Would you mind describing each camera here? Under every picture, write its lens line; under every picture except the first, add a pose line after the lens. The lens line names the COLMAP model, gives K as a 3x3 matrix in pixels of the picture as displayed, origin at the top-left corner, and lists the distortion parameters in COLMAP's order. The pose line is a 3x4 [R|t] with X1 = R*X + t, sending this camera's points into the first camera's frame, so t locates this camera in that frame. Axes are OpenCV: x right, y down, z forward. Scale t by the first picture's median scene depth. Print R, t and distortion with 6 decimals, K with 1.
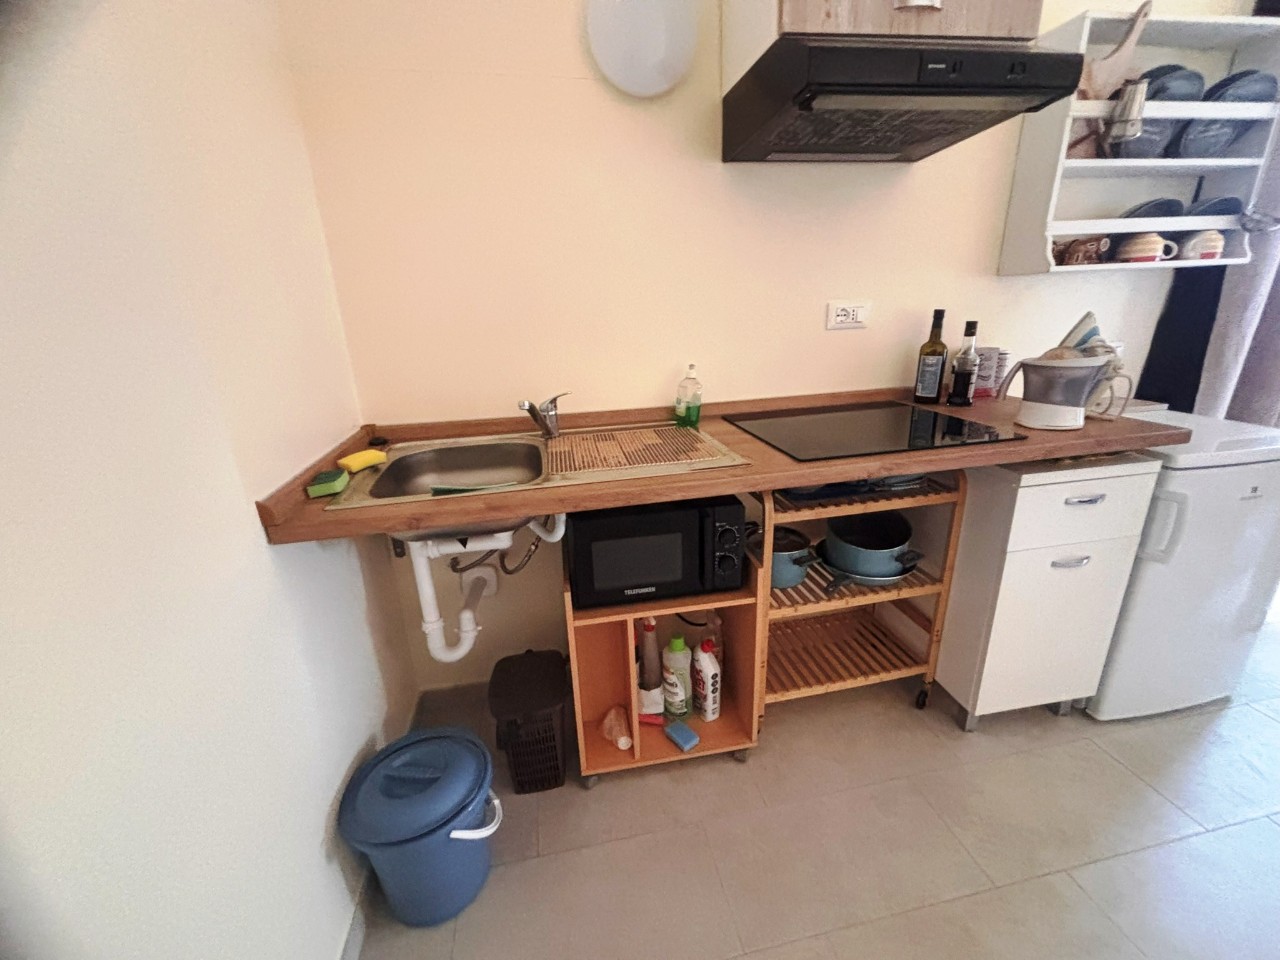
lens RADIAL K [[518.0, 0, 640.0], [0, 518.0, 480.0], [0, 0, 1]] dist [0.000055, -0.000801]
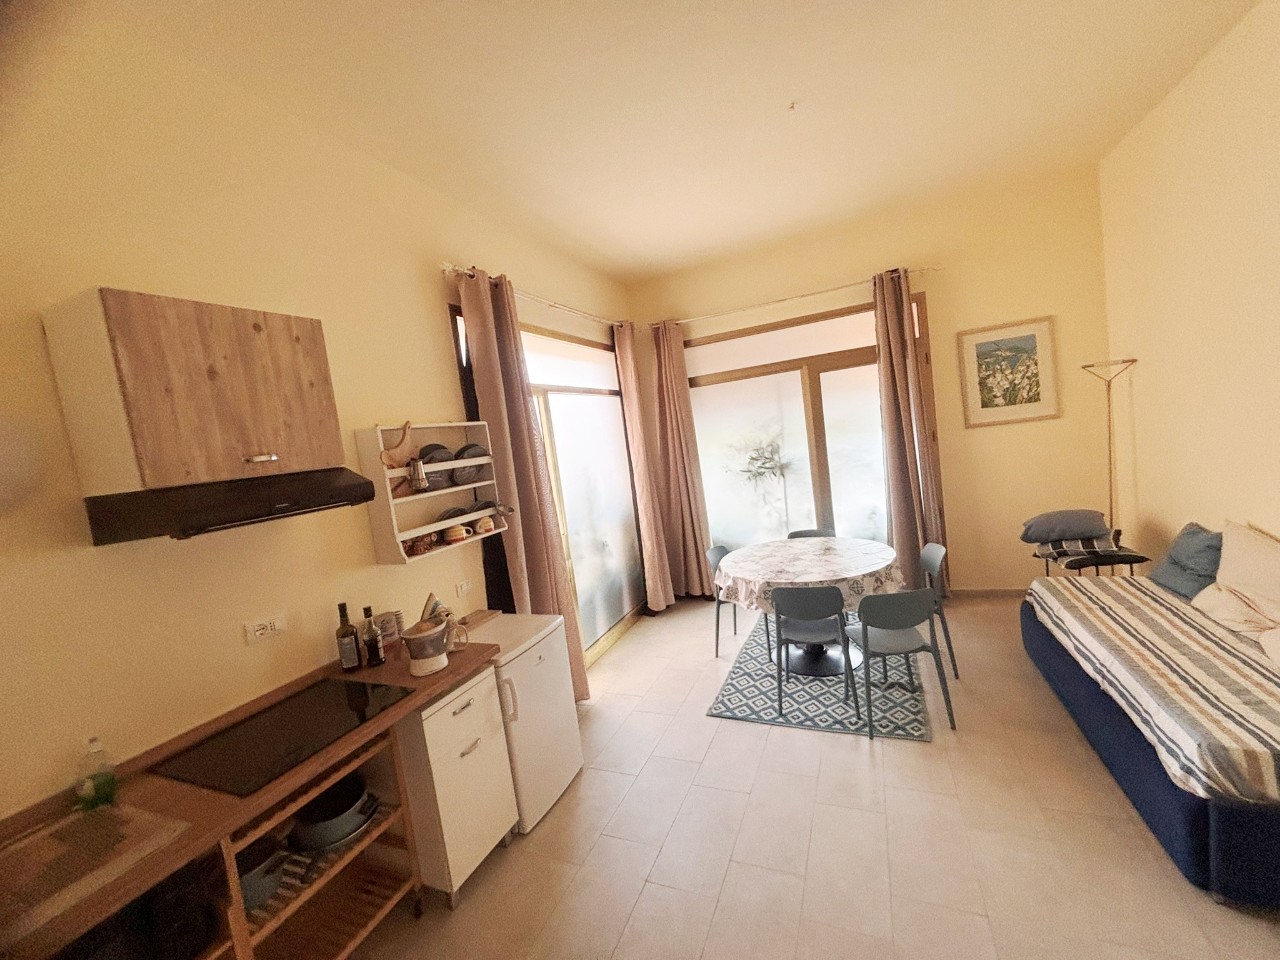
lens RADIAL K [[519.1, 0, 640.0], [0, 519.1, 480.0], [0, 0, 1]] dist [-0.001593, -0.000475]
pose [[0.566077, -0.100530, 0.818200, -0.065316], [0.361437, 0.922315, -0.136740, -0.166805], [-0.740891, 0.373133, 0.558437, -0.489523]]
